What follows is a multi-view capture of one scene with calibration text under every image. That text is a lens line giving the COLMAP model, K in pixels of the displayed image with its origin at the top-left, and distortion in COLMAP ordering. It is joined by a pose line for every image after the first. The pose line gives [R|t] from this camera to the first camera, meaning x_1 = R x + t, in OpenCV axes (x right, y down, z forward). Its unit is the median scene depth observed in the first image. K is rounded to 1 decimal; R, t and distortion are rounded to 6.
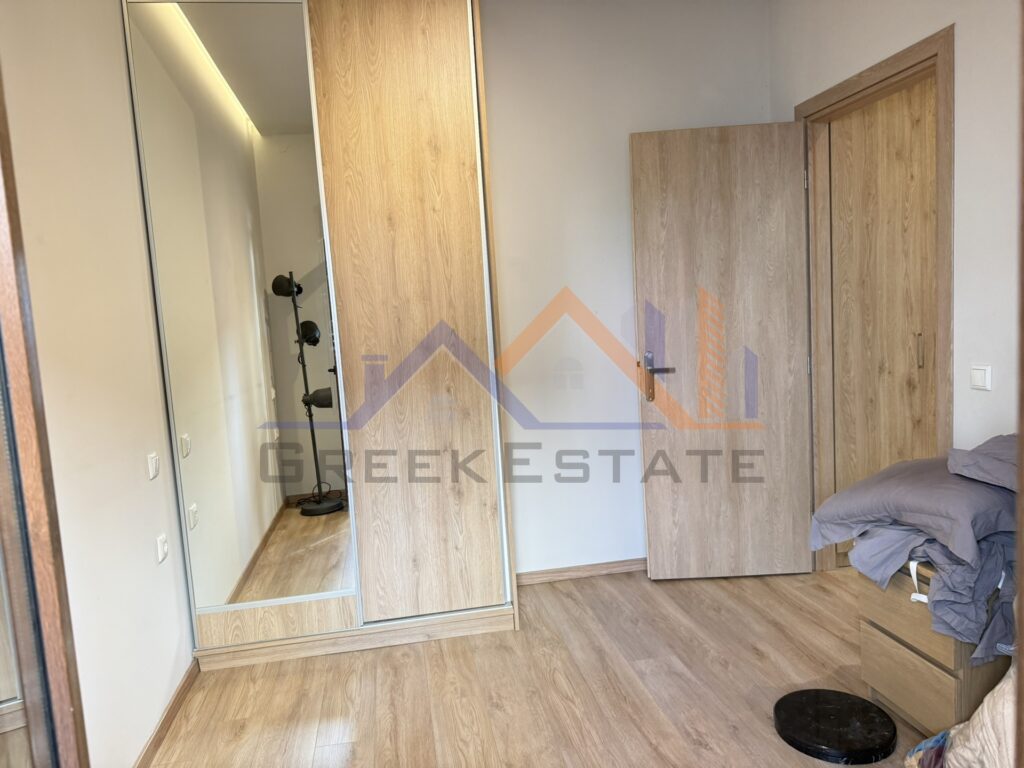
lens RADIAL K [[712.9, 0, 512.0], [0, 712.9, 384.0], [0, 0, 1]] dist [0.000624, -0.021391]
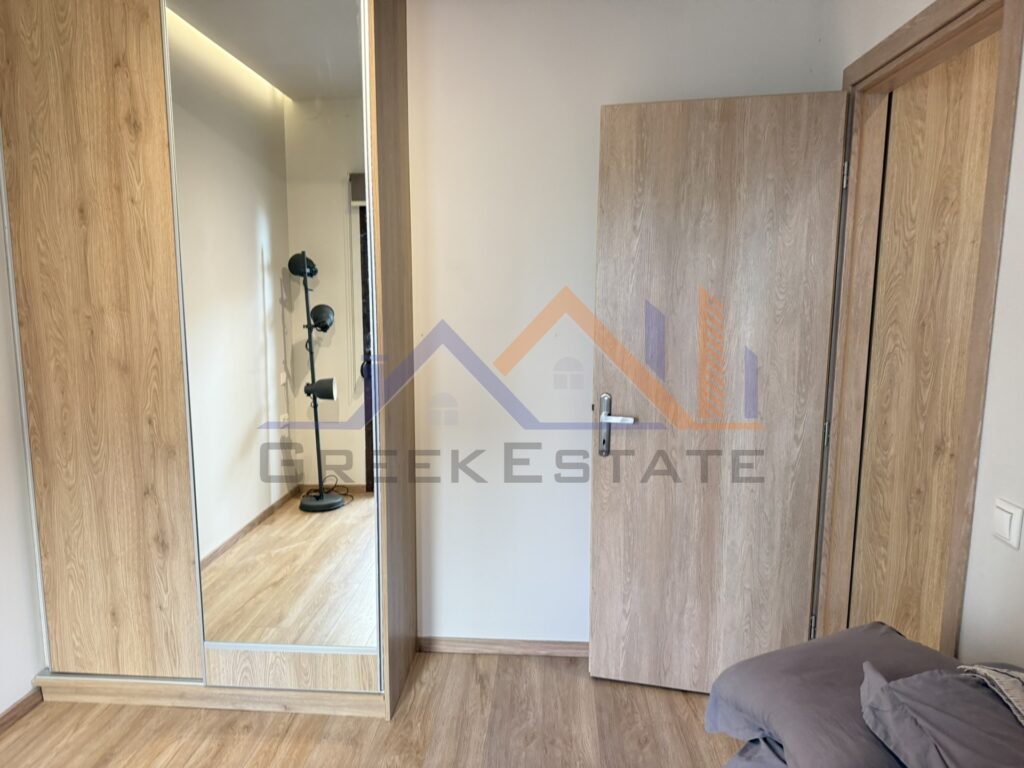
lens RADIAL K [[711.4, 0, 511.4], [0, 711.4, 389.7], [0, 0, 1]] dist [-0.002351, -0.001744]
pose [[0.970437, 0.100169, -0.219587, 0.262517], [-0.089063, 0.994221, 0.059933, -0.086714], [0.224322, -0.038604, 0.973750, 0.226727]]
